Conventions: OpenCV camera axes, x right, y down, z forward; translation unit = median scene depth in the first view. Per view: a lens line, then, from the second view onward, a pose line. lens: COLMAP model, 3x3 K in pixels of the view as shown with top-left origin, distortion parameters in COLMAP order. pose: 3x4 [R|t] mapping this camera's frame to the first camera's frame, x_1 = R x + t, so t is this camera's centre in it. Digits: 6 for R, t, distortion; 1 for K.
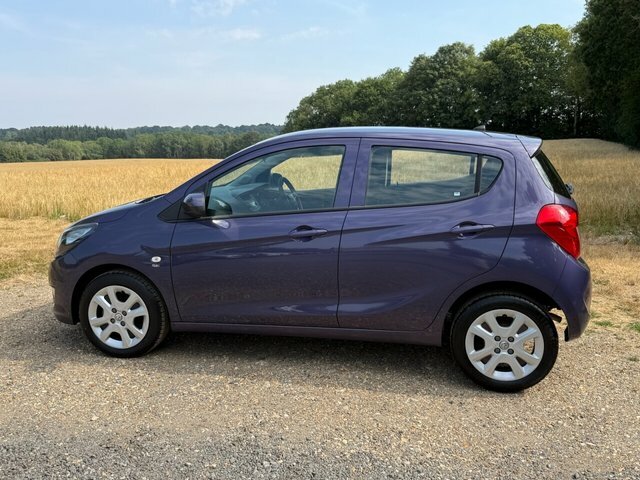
lens RADIAL K [[612.3, 0, 320.0], [0, 612.3, 240.0], [0, 0, 1]] dist [0.187879, -0.414692]
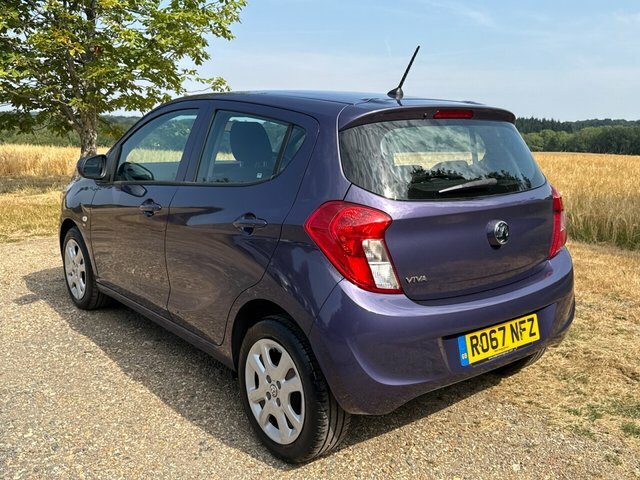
lens RADIAL K [[619.6, 0, 320.0], [0, 619.6, 240.0], [0, 0, 1]] dist [0.129930, -0.271724]
pose [[0.777038, 0.141001, -0.613458, 0.656308], [-0.134057, 0.989299, 0.057582, -0.044215], [0.615013, 0.037495, 0.787625, 0.403039]]
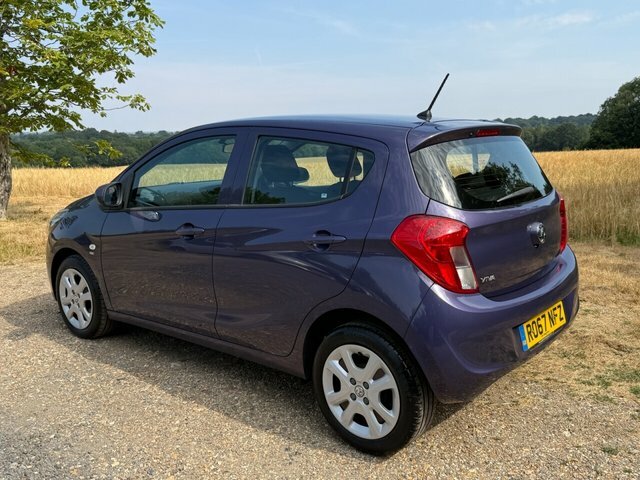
lens RADIAL K [[616.1, 0, 317.1], [0, 616.1, 240.2], [0, 0, 1]] dist [0.141034, -0.282911]
pose [[0.883236, 0.075458, -0.462817, 0.519091], [-0.071151, 0.997106, 0.026787, -0.032687], [0.463499, 0.009271, 0.886049, 0.246817]]
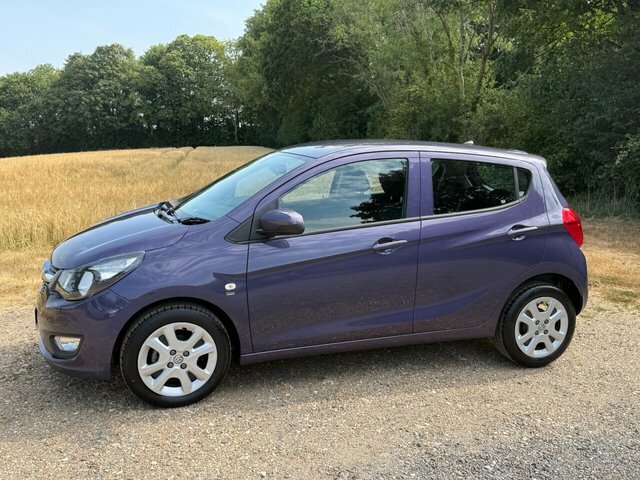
lens RADIAL K [[612.3, 0, 320.0], [0, 612.3, 240.0], [0, 0, 1]] dist [0.187879, -0.414692]
pose [[0.857130, -0.066192, 0.510829, -0.578036], [0.069591, 0.997497, 0.012486, -0.036136], [-0.510377, 0.024846, 0.859592, 0.165431]]
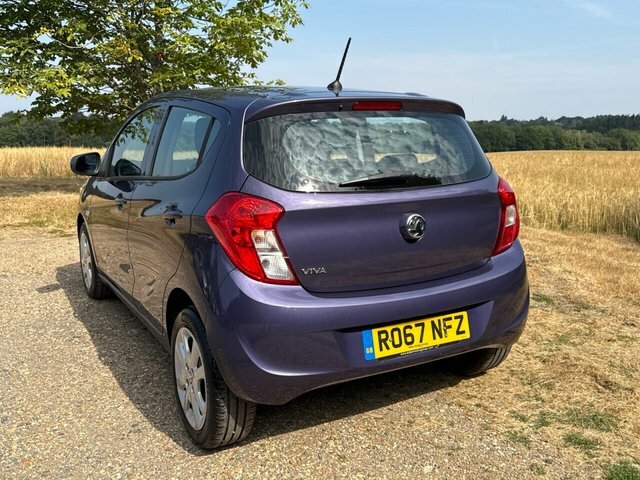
lens RADIAL K [[619.6, 0, 320.0], [0, 619.6, 240.0], [0, 0, 1]] dist [0.129930, -0.271724]
pose [[0.665329, 0.148485, -0.731635, 0.796158], [-0.136678, 0.987684, 0.076158, -0.059647], [0.733932, 0.049328, 0.677430, 0.527838]]
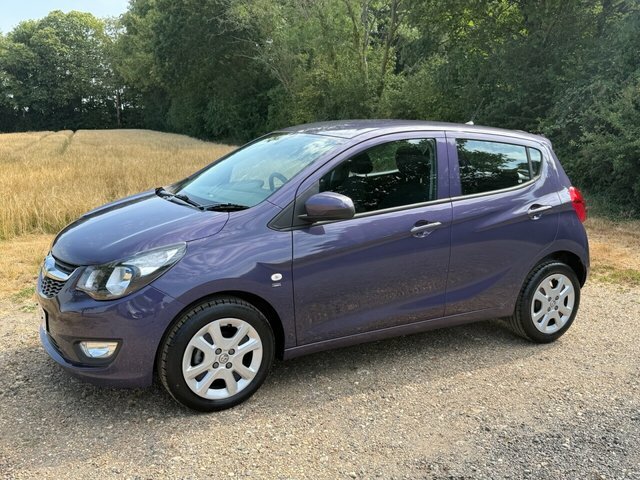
lens RADIAL K [[614.2, 0, 322.0], [0, 614.2, 239.2], [0, 0, 1]] dist [0.141350, -0.275224]
pose [[0.747860, -0.103904, 0.655674, -0.722418], [0.093929, 0.994301, 0.050430, -0.052593], [-0.657177, 0.023873, 0.753358, 0.327602]]
